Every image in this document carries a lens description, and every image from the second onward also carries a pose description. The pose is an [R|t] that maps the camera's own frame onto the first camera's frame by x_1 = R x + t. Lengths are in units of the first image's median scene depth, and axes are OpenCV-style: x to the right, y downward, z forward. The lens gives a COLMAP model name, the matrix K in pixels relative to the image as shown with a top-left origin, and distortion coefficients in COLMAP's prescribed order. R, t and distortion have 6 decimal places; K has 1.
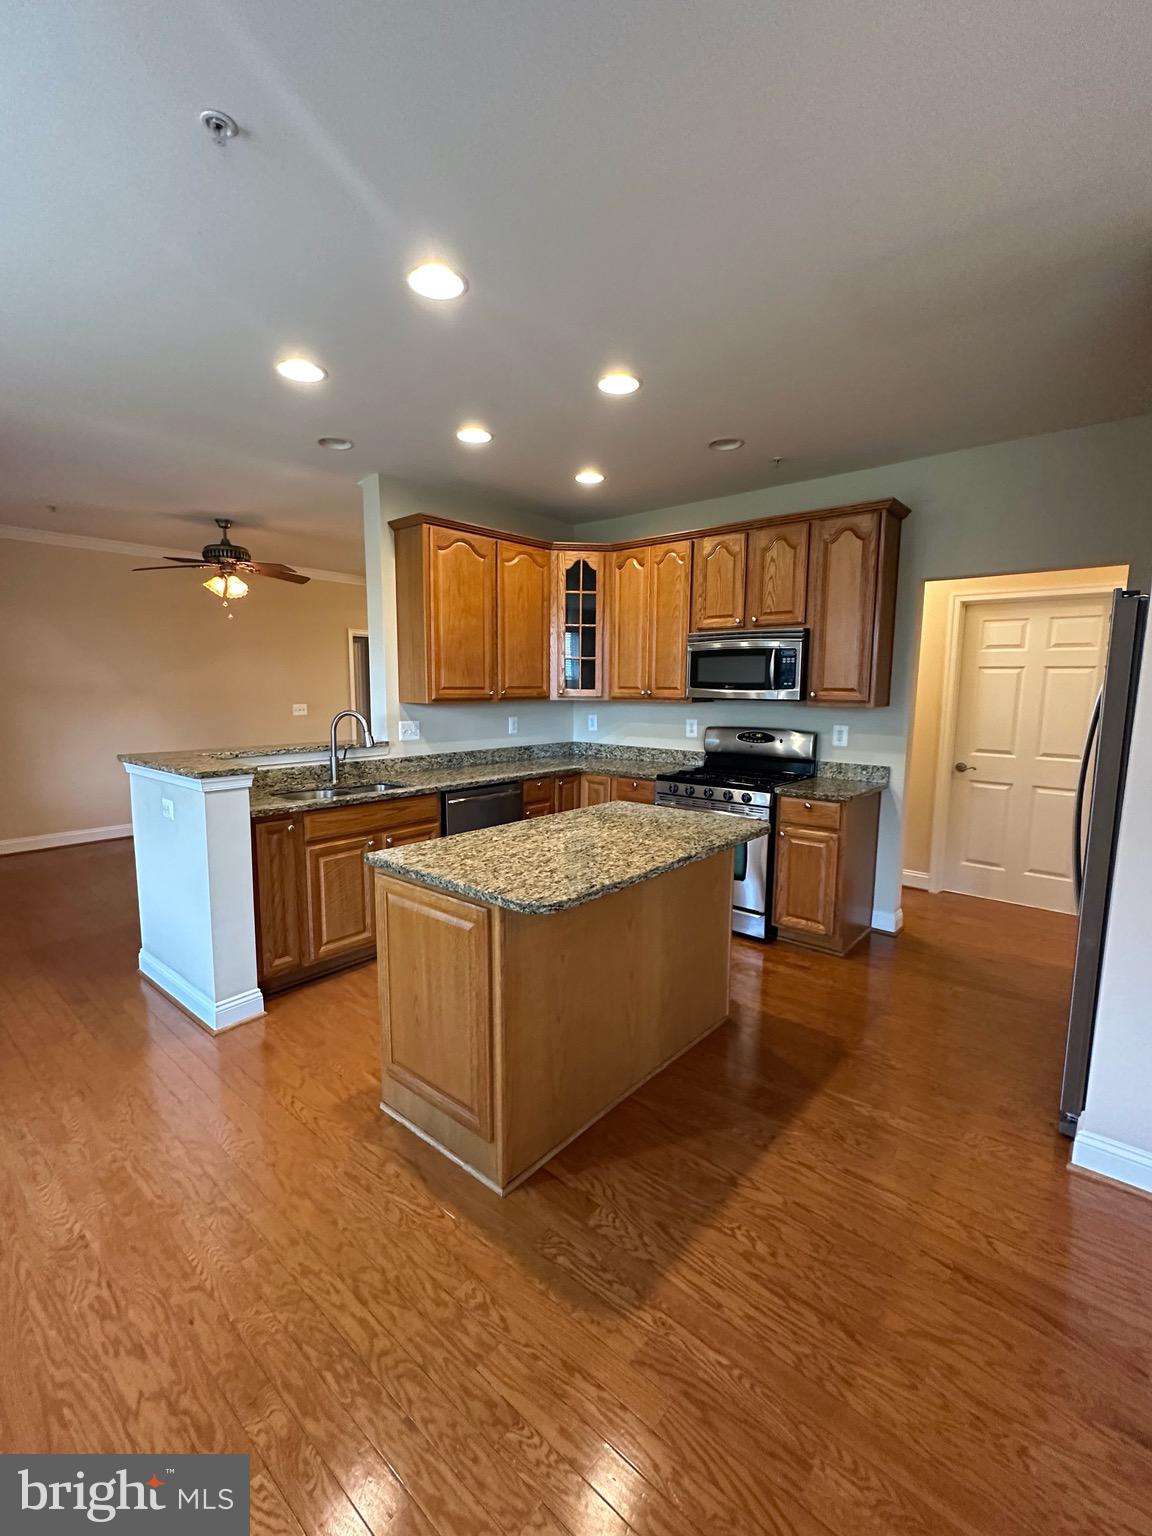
lens RADIAL K [[659.6, 0, 573.1], [0, 659.6, 769.1], [0, 0, 1]] dist [-0.003659, -0.000026]
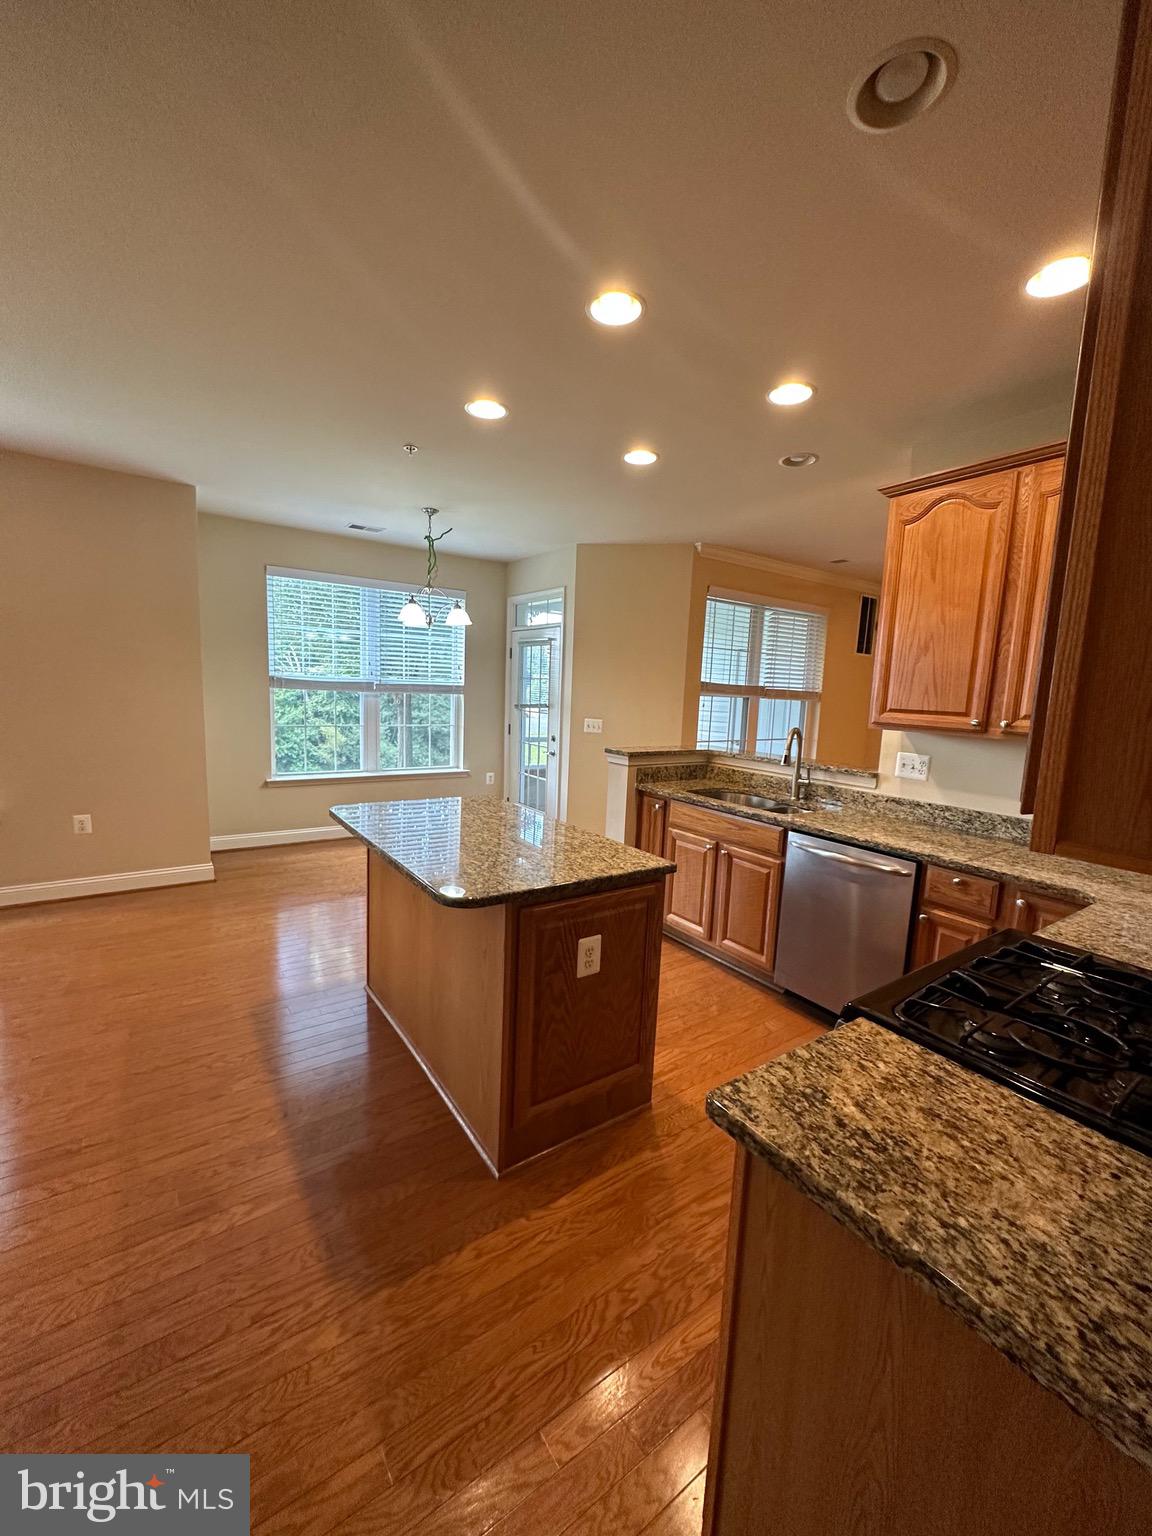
lens RADIAL K [[611.6, 0, 573.9], [0, 611.6, 767.1], [0, 0, 1]] dist [-0.002161, 0.000723]
pose [[-0.245778, 0.108742, -0.963207, 0.550677], [-0.166449, 0.974193, 0.152454, -0.102664], [0.954928, 0.197795, -0.221336, 0.798587]]
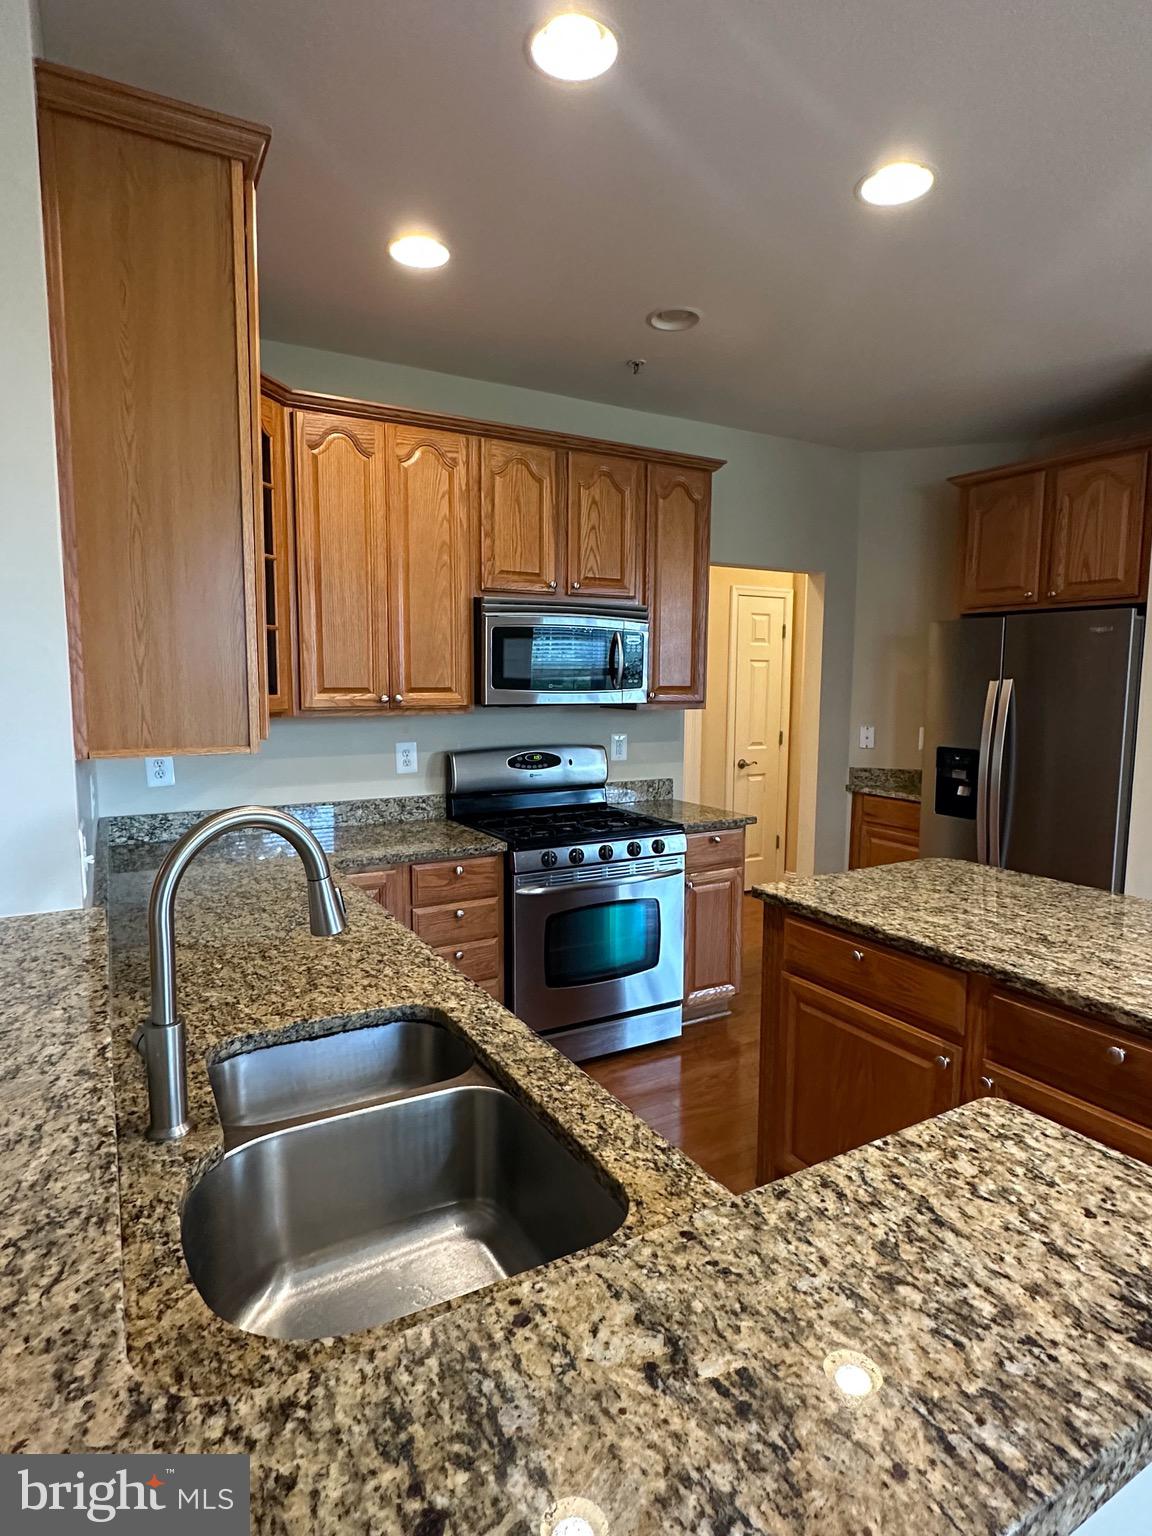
lens RADIAL K [[839.0, 0, 570.7], [0, 839.0, 767.9], [0, 0, 1]] dist [-0.001490, 0.000526]
pose [[0.338347, -0.105866, 0.935048, -0.521241], [0.119429, 0.990448, 0.068923, -0.098278], [-0.933412, 0.088352, 0.347758, 0.692314]]
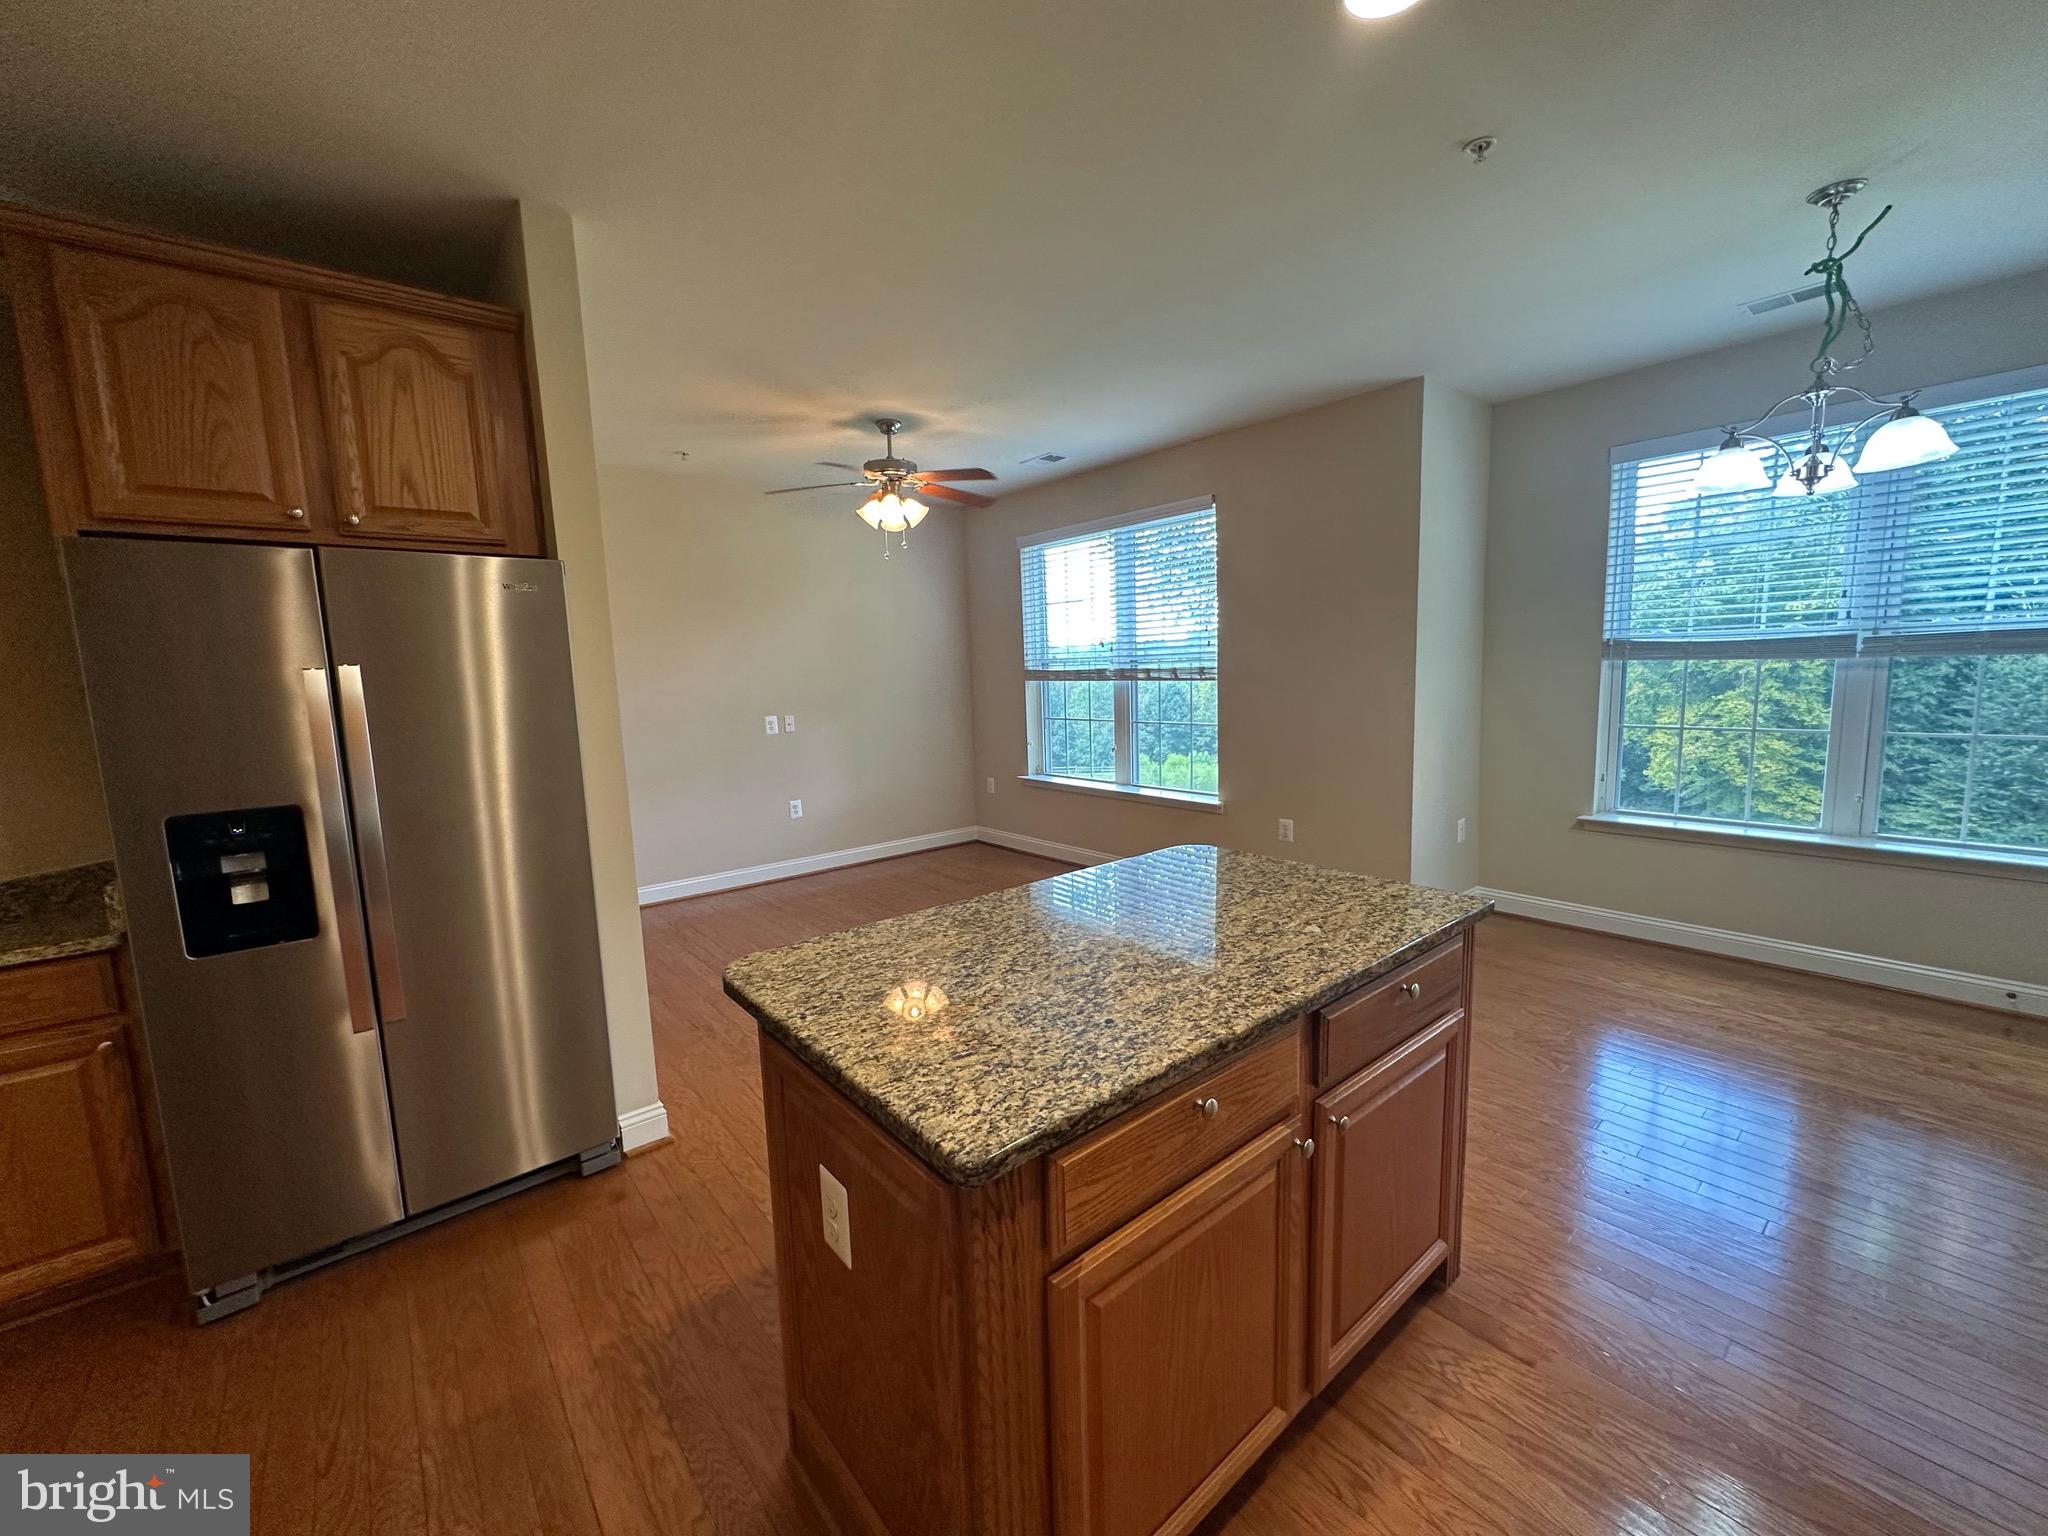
lens RADIAL K [[815.5, 0, 1027.2], [0, 815.5, 767.5], [0, 0, 1]] dist [-0.002161, 0.000723]
pose [[-0.986380, 0.006242, 0.164367, 0.001556], [0.047624, 0.967316, 0.249063, -0.116100], [-0.157440, 0.253499, -0.954438, 0.959376]]
